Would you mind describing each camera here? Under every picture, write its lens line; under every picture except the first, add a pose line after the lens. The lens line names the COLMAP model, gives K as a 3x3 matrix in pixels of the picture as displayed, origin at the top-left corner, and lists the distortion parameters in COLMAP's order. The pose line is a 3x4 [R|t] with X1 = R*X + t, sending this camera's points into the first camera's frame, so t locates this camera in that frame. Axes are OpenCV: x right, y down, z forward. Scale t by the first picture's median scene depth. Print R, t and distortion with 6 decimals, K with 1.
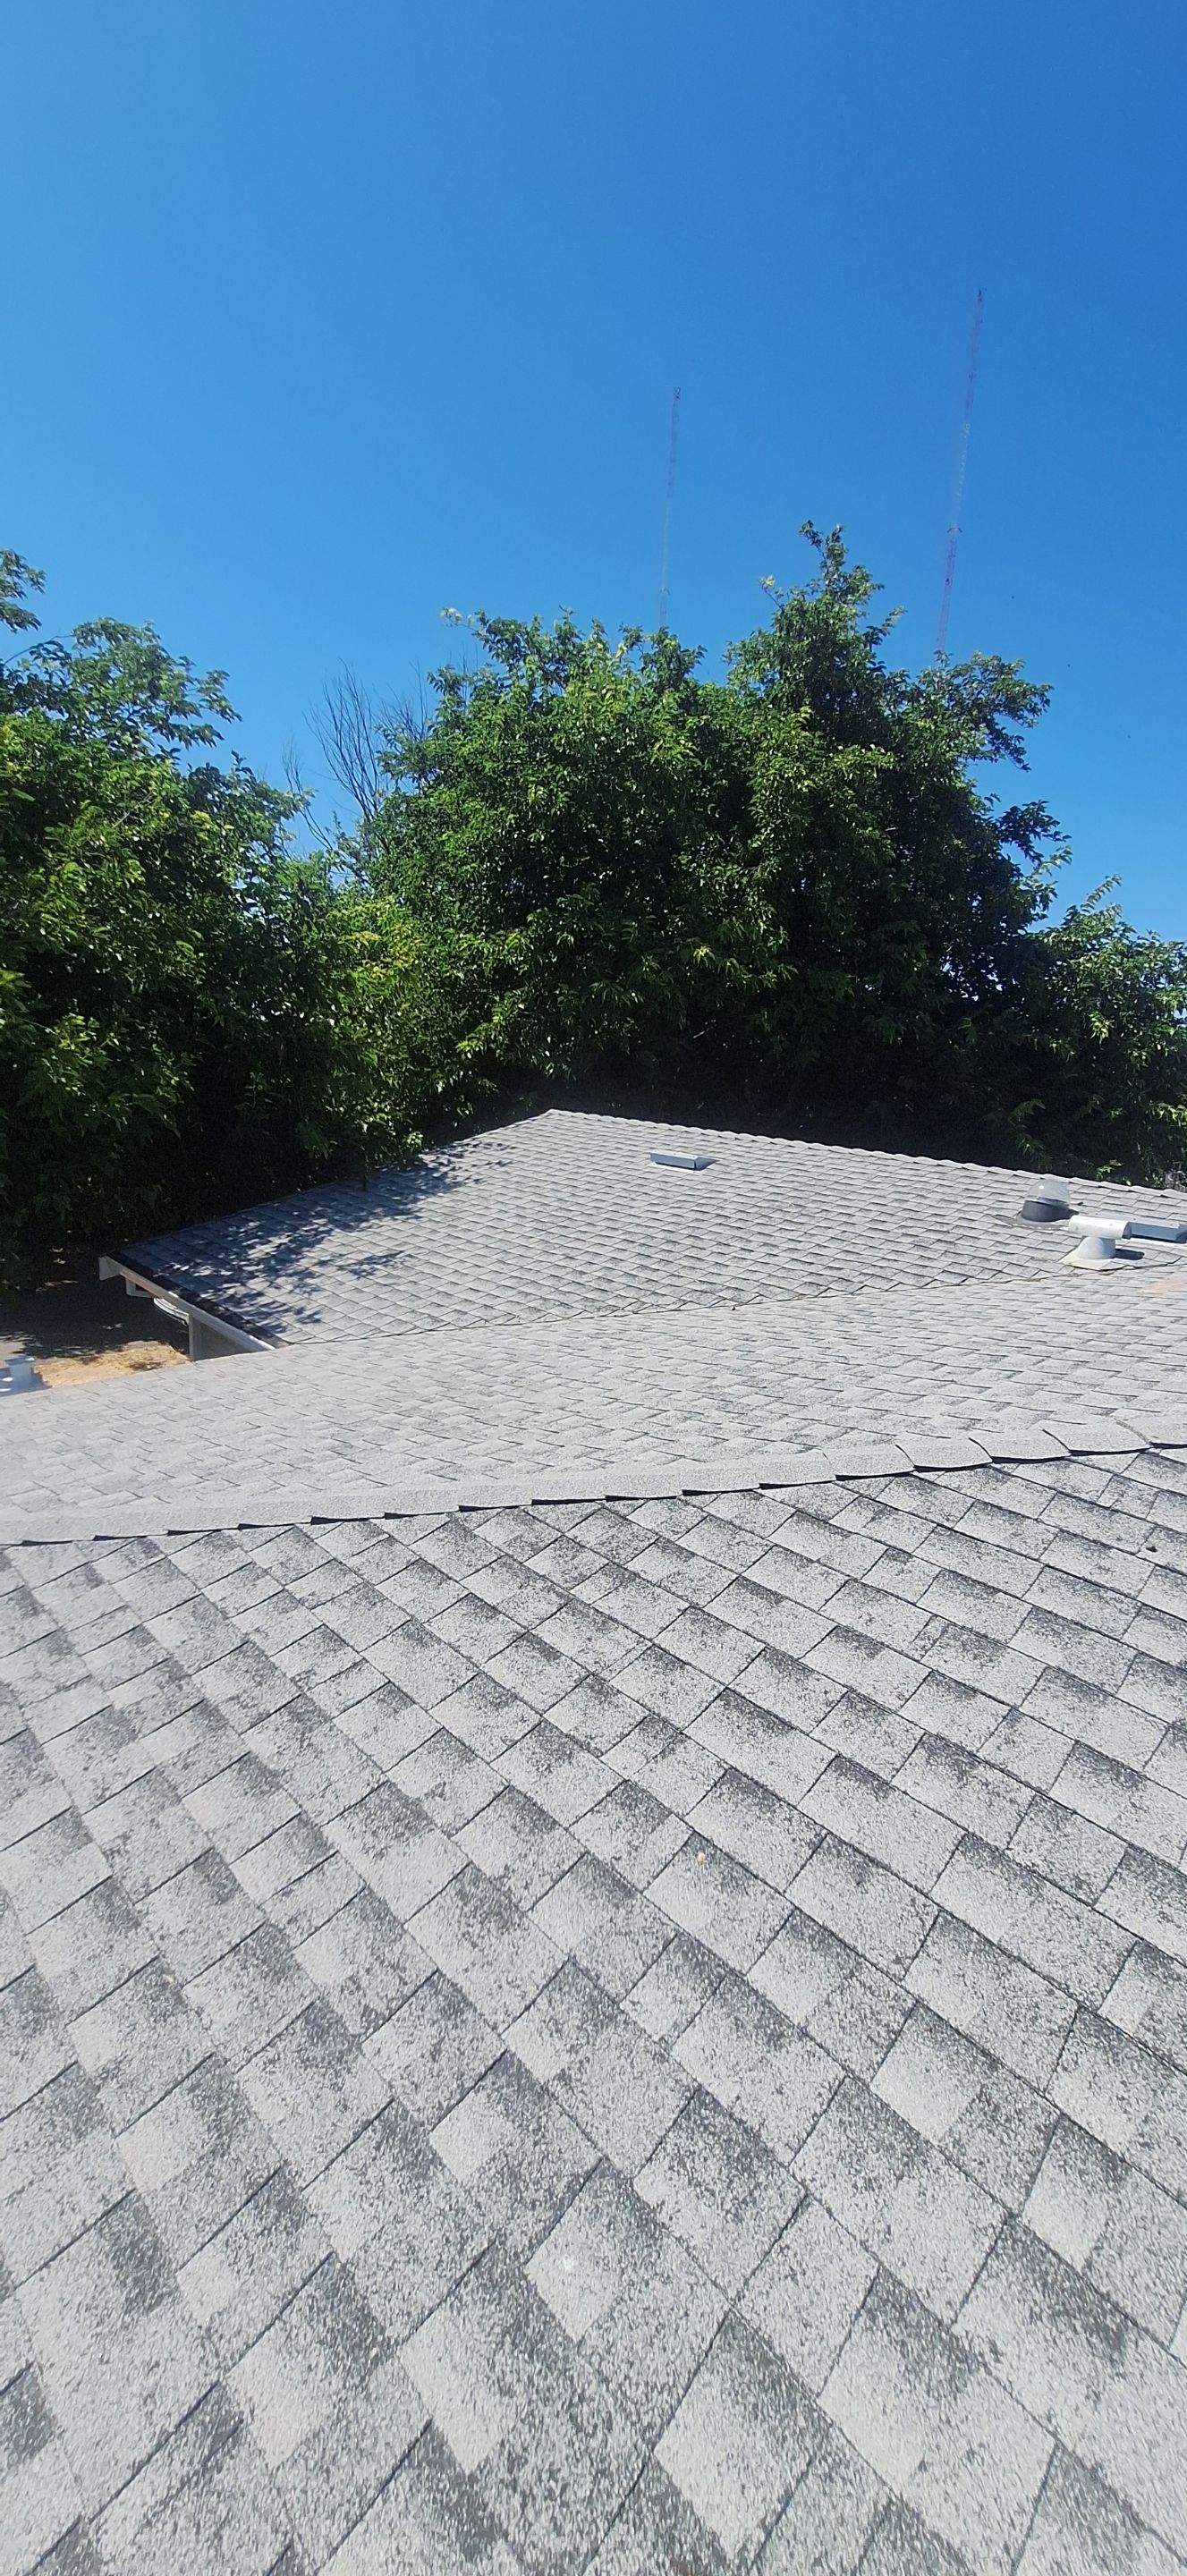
lens RADIAL K [[1013.5, 0, 600.6], [0, 1013.5, 1276.1], [0, 0, 1]] dist [0.000900, 0.000027]
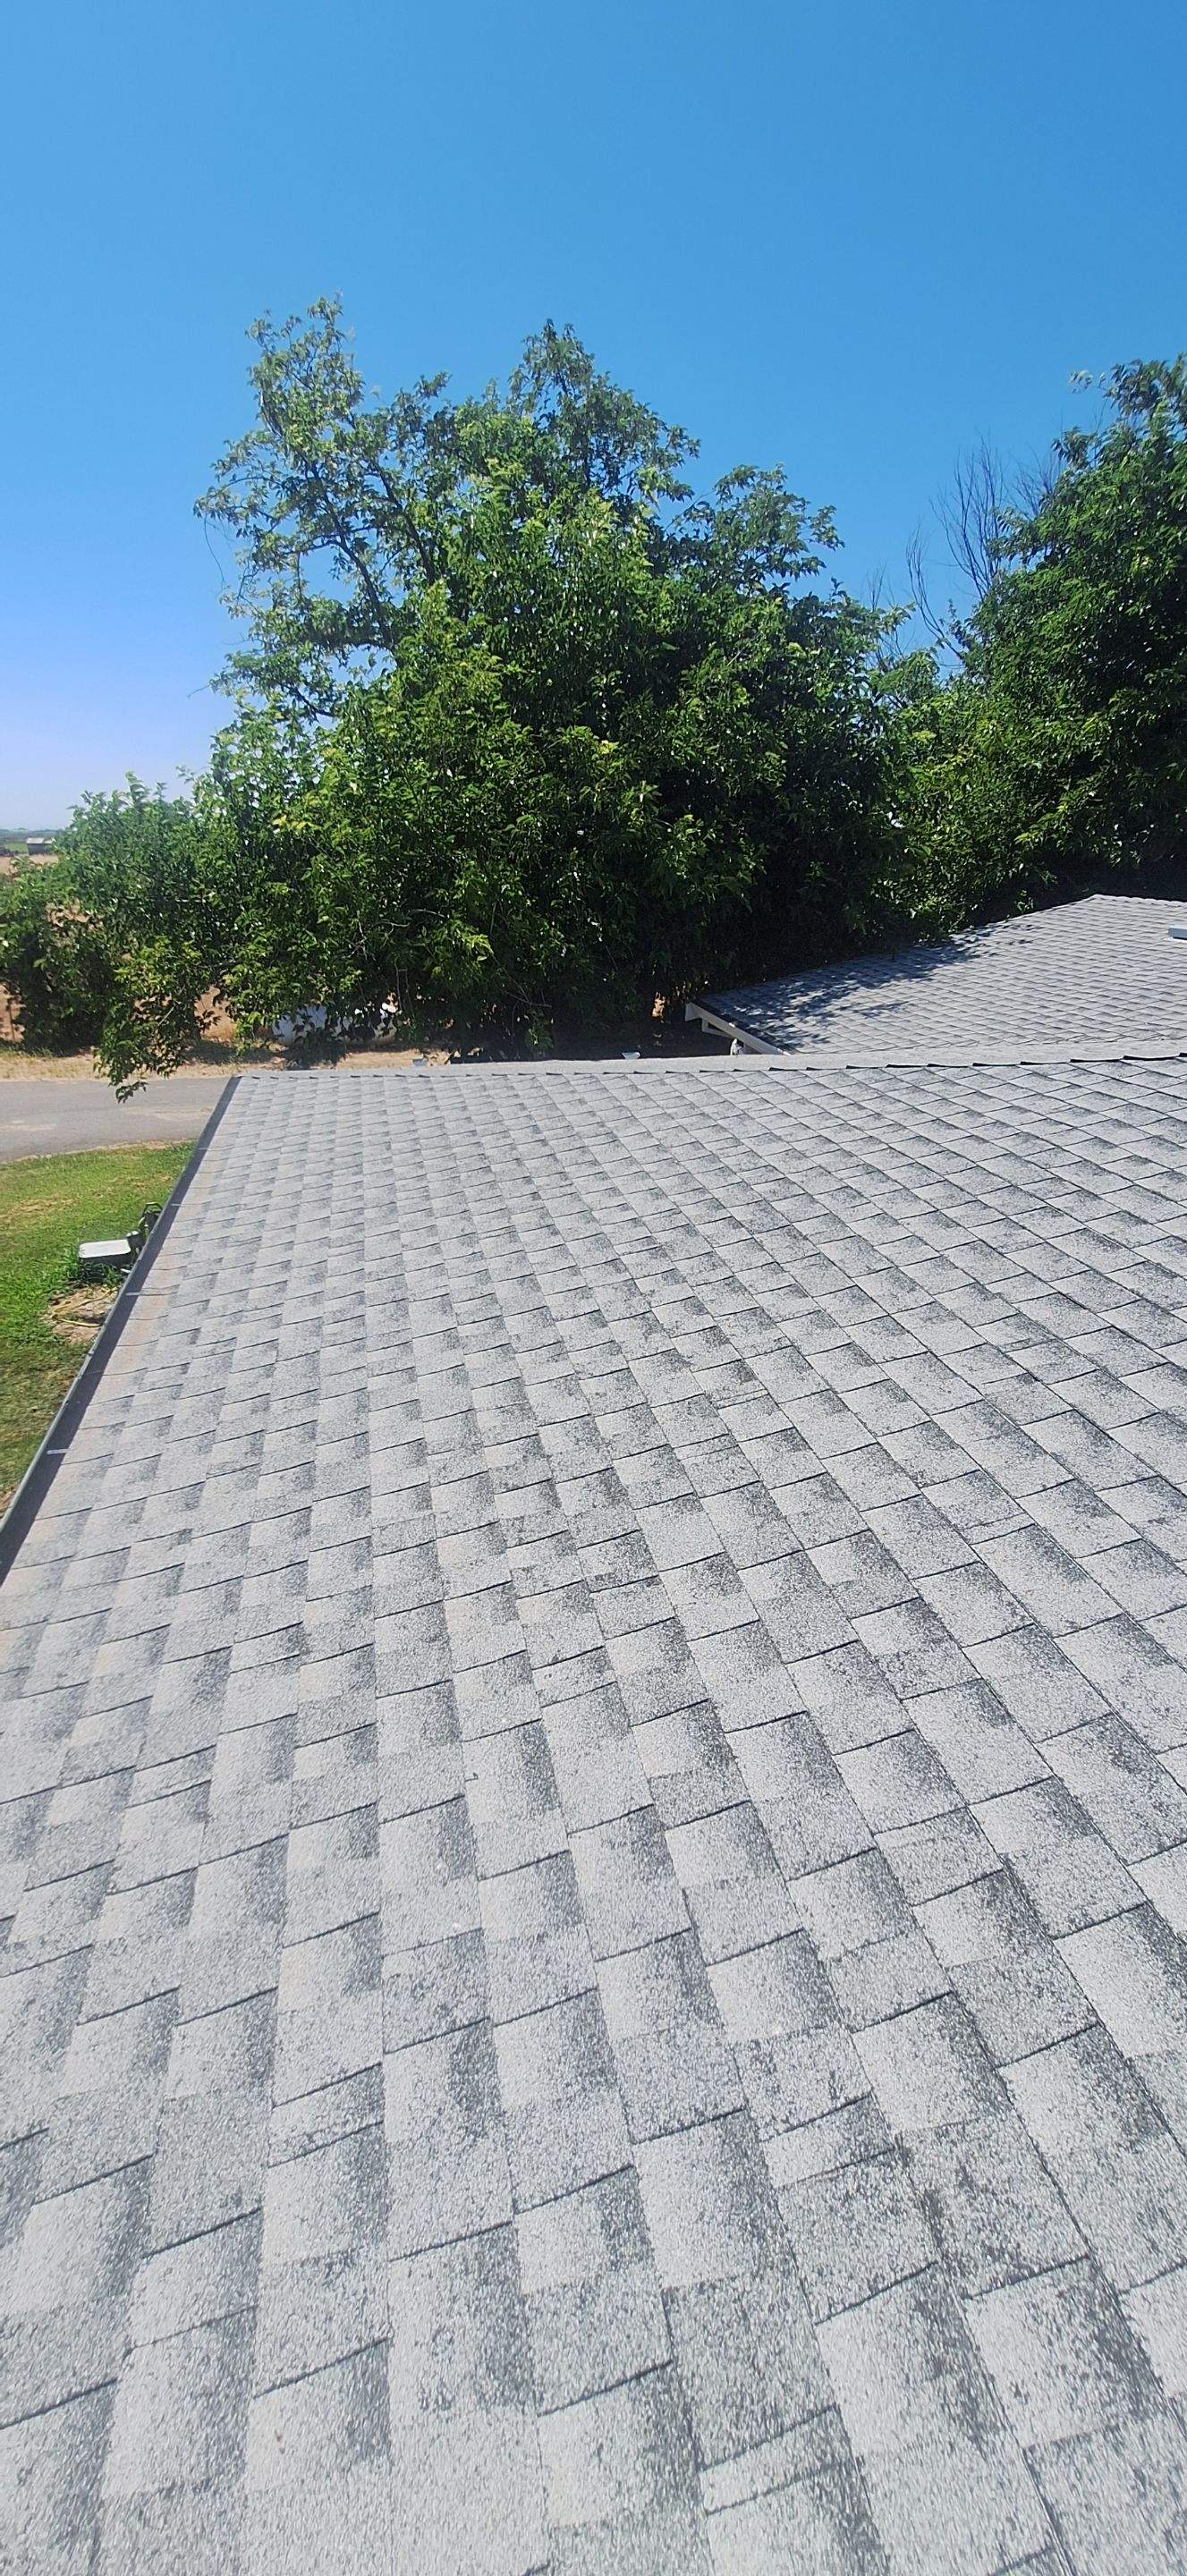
lens RADIAL K [[1082.9, 0, 600.2], [0, 1082.9, 1231.2], [0, 0, 1]] dist [-0.000173, -0.000006]
pose [[0.853891, 0.140682, -0.501077, 0.183522], [-0.087196, 0.987836, 0.128754, 0.114010], [0.513095, -0.066250, 0.855771, -0.331946]]
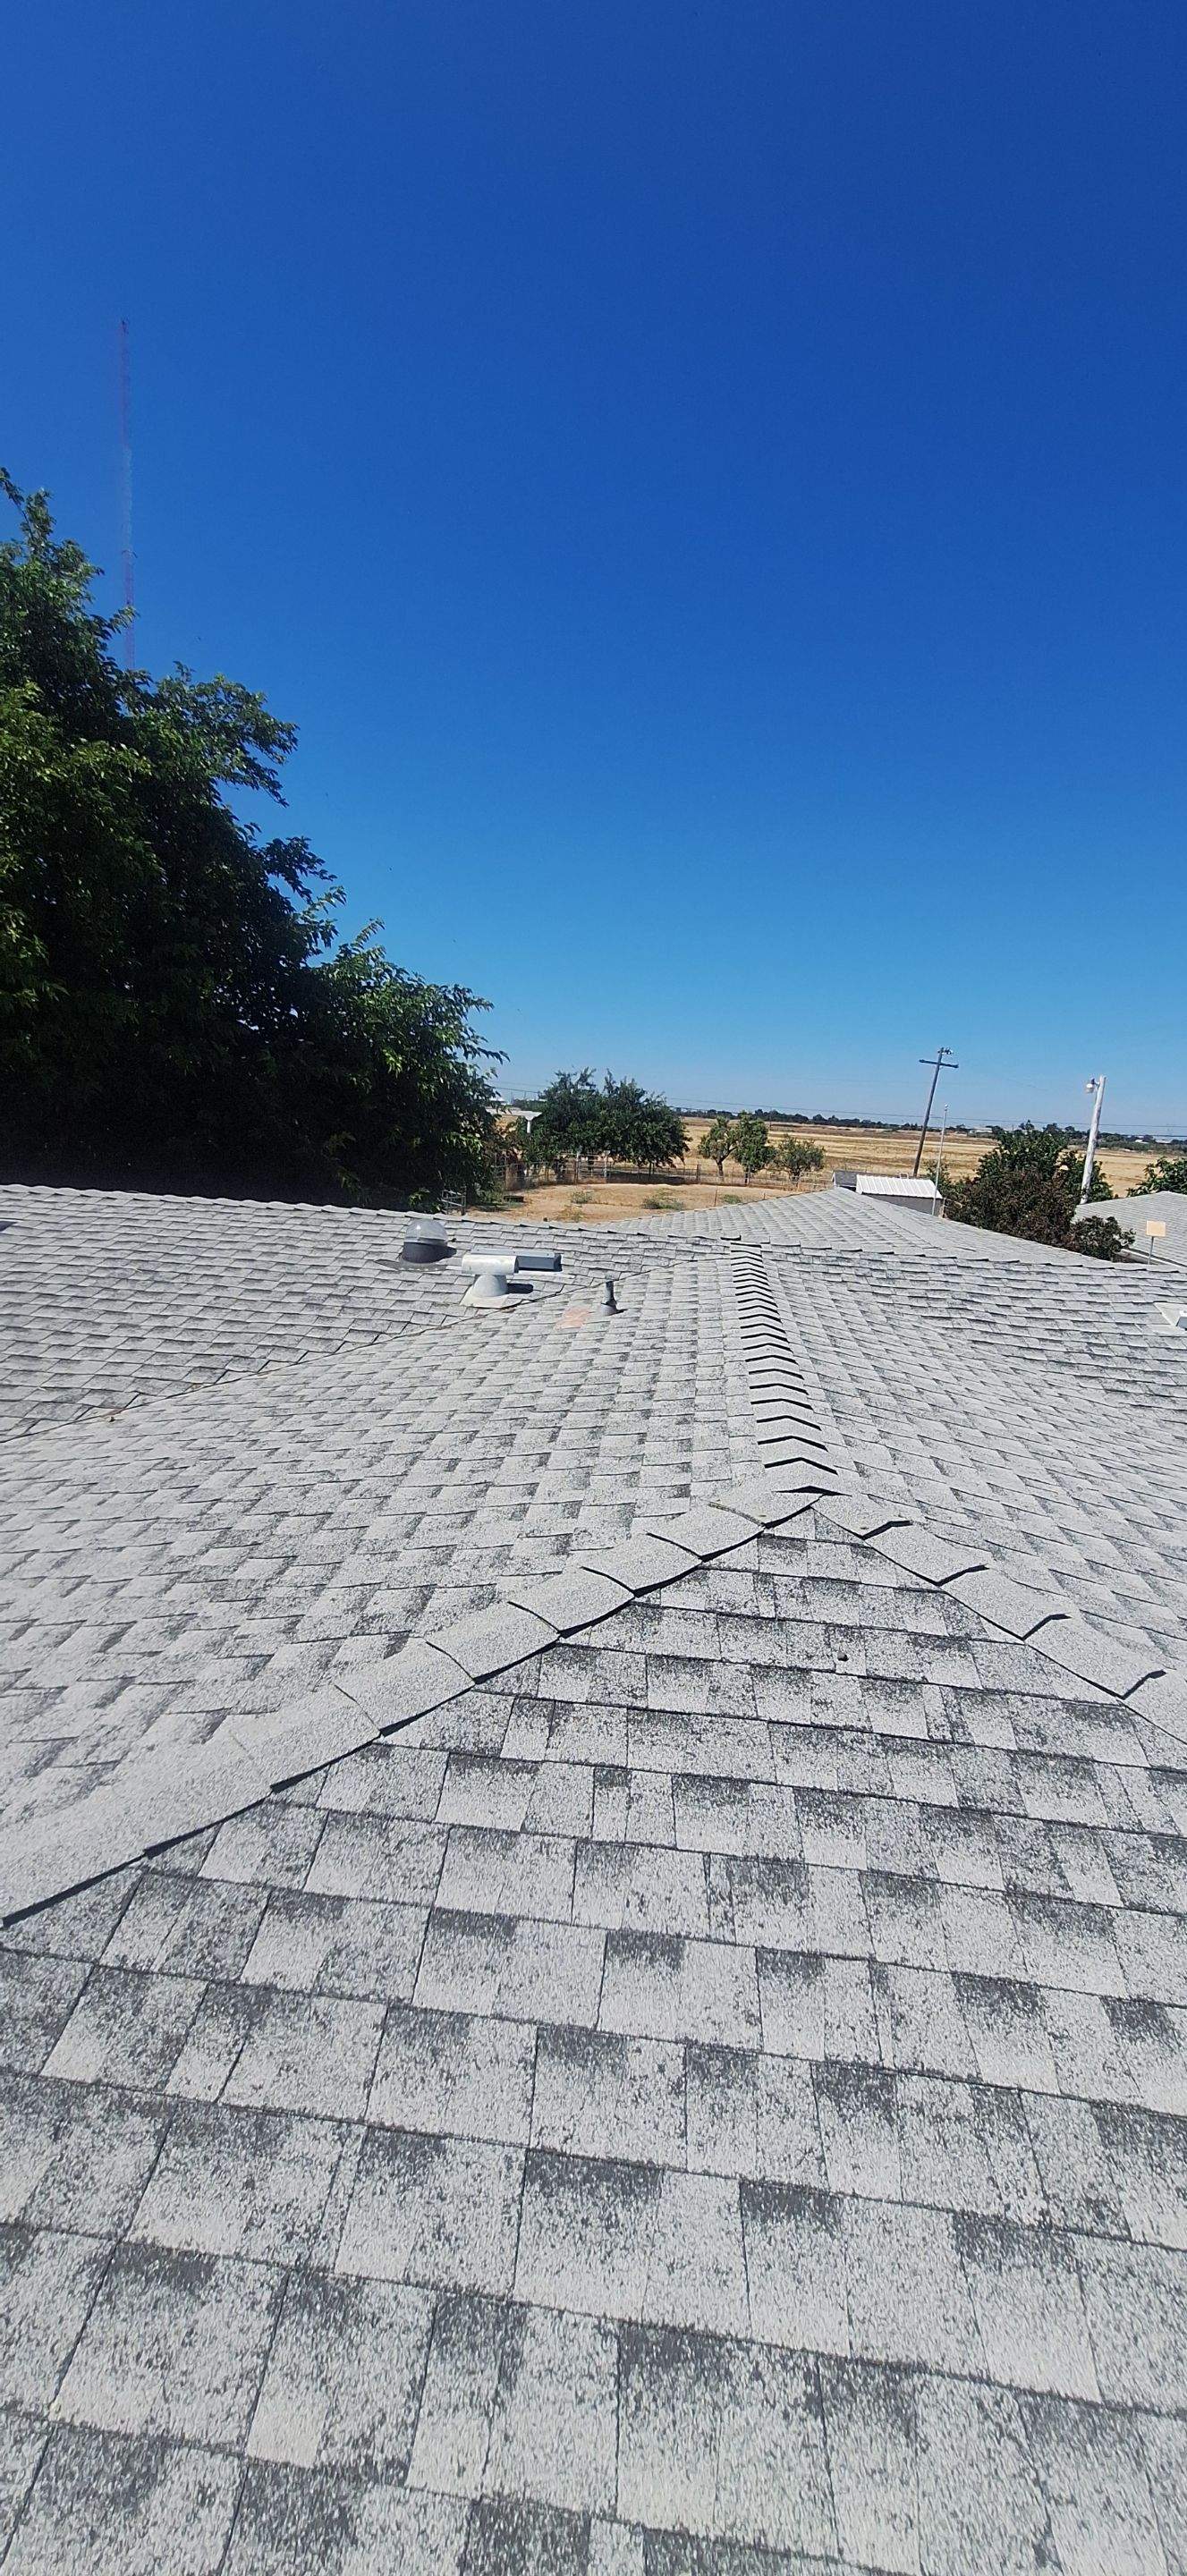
lens RADIAL K [[1013.5, 0, 600.6], [0, 1013.5, 1276.1], [0, 0, 1]] dist [0.000900, 0.000027]
pose [[0.769397, -0.114594, 0.628408, -0.046767], [0.131669, 0.991101, 0.019524, -0.035395], [-0.625054, 0.067720, 0.777639, 0.127319]]
